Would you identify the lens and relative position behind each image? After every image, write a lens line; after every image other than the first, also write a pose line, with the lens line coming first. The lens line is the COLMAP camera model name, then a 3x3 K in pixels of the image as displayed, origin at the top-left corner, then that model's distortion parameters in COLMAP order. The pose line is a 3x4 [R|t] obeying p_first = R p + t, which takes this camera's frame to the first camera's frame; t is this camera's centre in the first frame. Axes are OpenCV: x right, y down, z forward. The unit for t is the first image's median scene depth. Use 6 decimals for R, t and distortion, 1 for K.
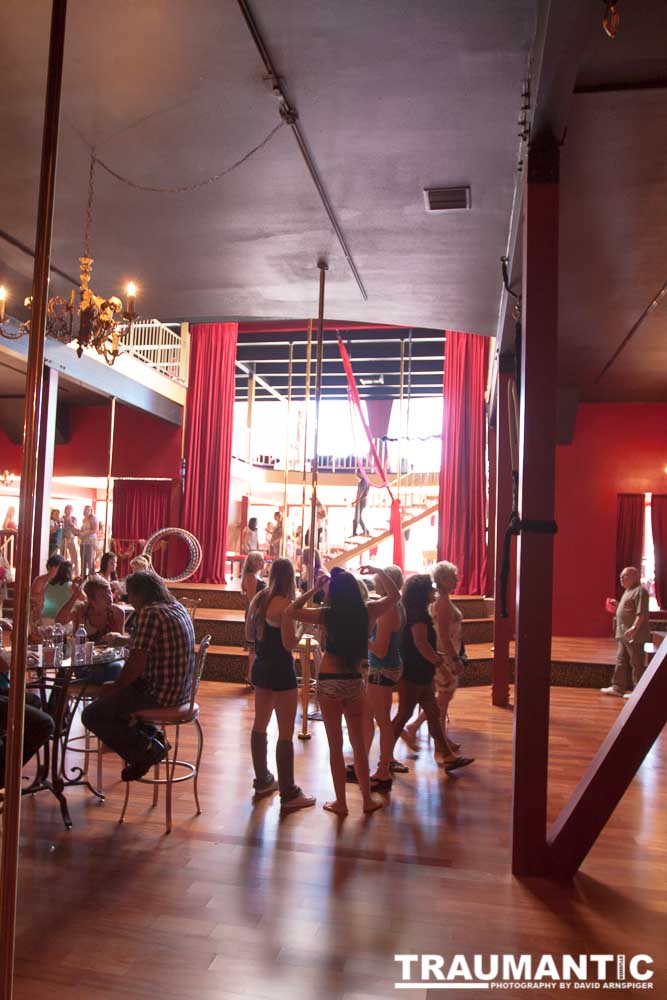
lens RADIAL K [[731.2, 0, 334.1], [0, 731.2, 500.8], [0, 0, 1]] dist [0.007421, 0.001969]
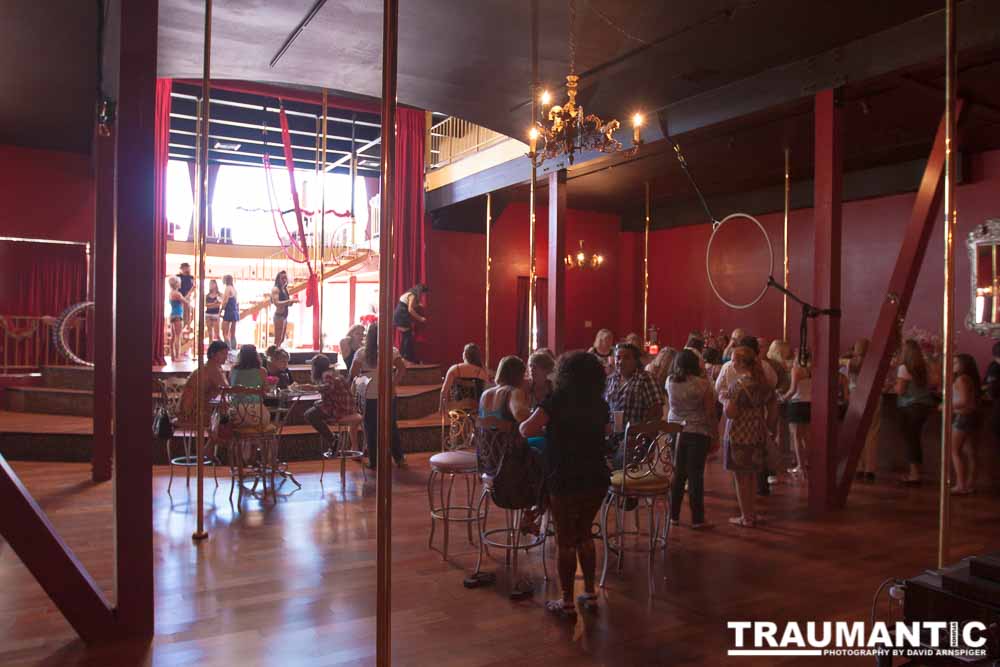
lens RADIAL K [[731.2, 0, 502.4], [0, 731.2, 332.1], [0, 0, 1]] dist [0.007421, 0.001969]
pose [[0.744061, -0.032208, 0.667335, -0.434452], [-0.023404, 0.996968, 0.074212, -0.001980], [-0.667702, -0.070837, 0.741051, 0.053774]]
